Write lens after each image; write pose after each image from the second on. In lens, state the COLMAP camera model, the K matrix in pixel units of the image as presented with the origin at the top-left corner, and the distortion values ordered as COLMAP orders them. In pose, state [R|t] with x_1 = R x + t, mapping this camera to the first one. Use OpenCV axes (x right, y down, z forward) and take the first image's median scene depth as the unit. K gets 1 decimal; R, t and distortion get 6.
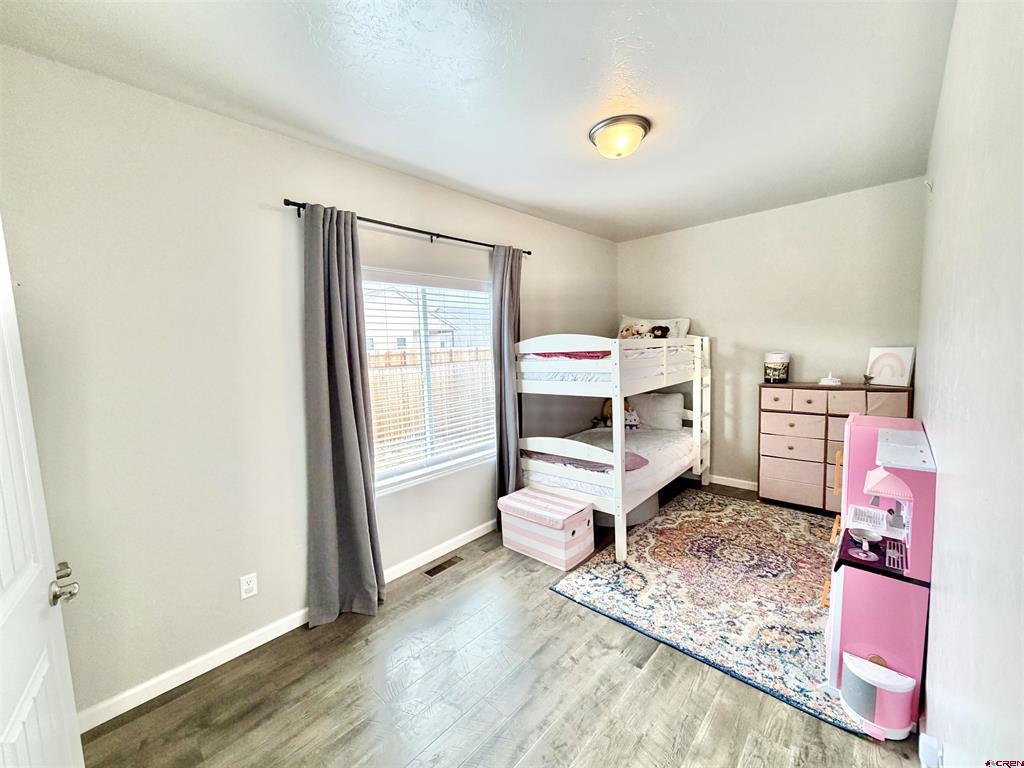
lens RADIAL K [[407.0, 0, 520.5], [0, 407.0, 380.2], [0, 0, 1]] dist [0.000442, -0.000088]
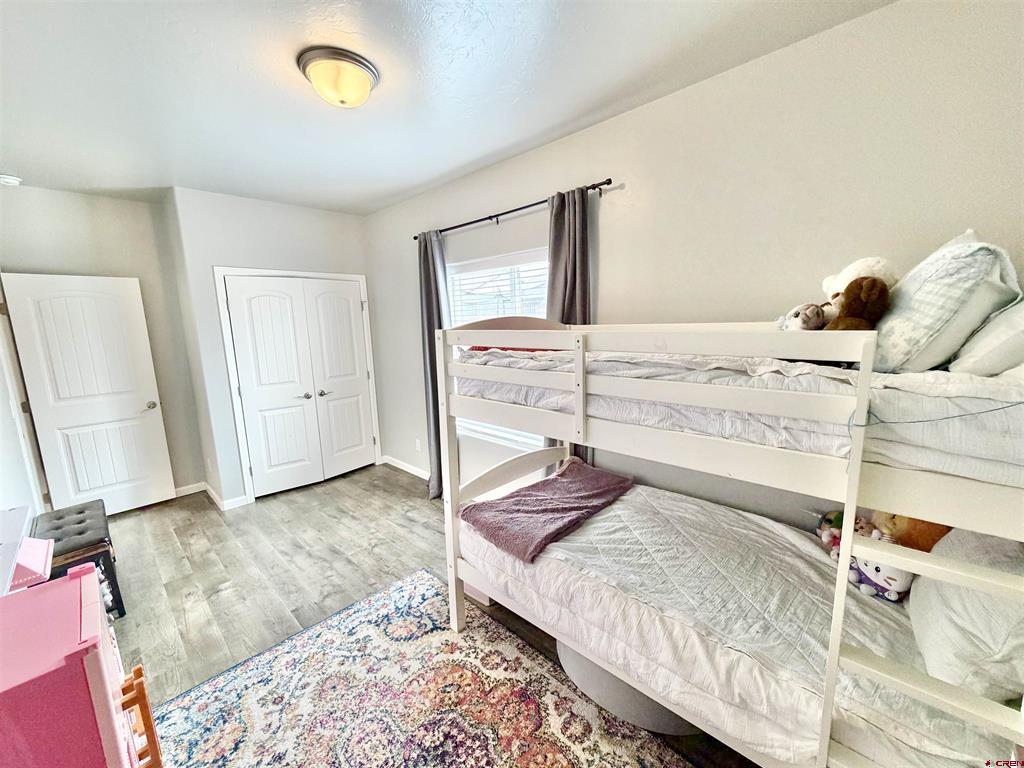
lens RADIAL K [[407.0, 0, 511.3], [0, 407.0, 381.4], [0, 0, 1]] dist [0.000442, -0.000088]
pose [[-0.020927, 0.191016, -0.981364, 1.116212], [-0.058060, 0.979690, 0.191929, -0.185175], [0.998094, 0.060994, -0.009412, 1.357970]]
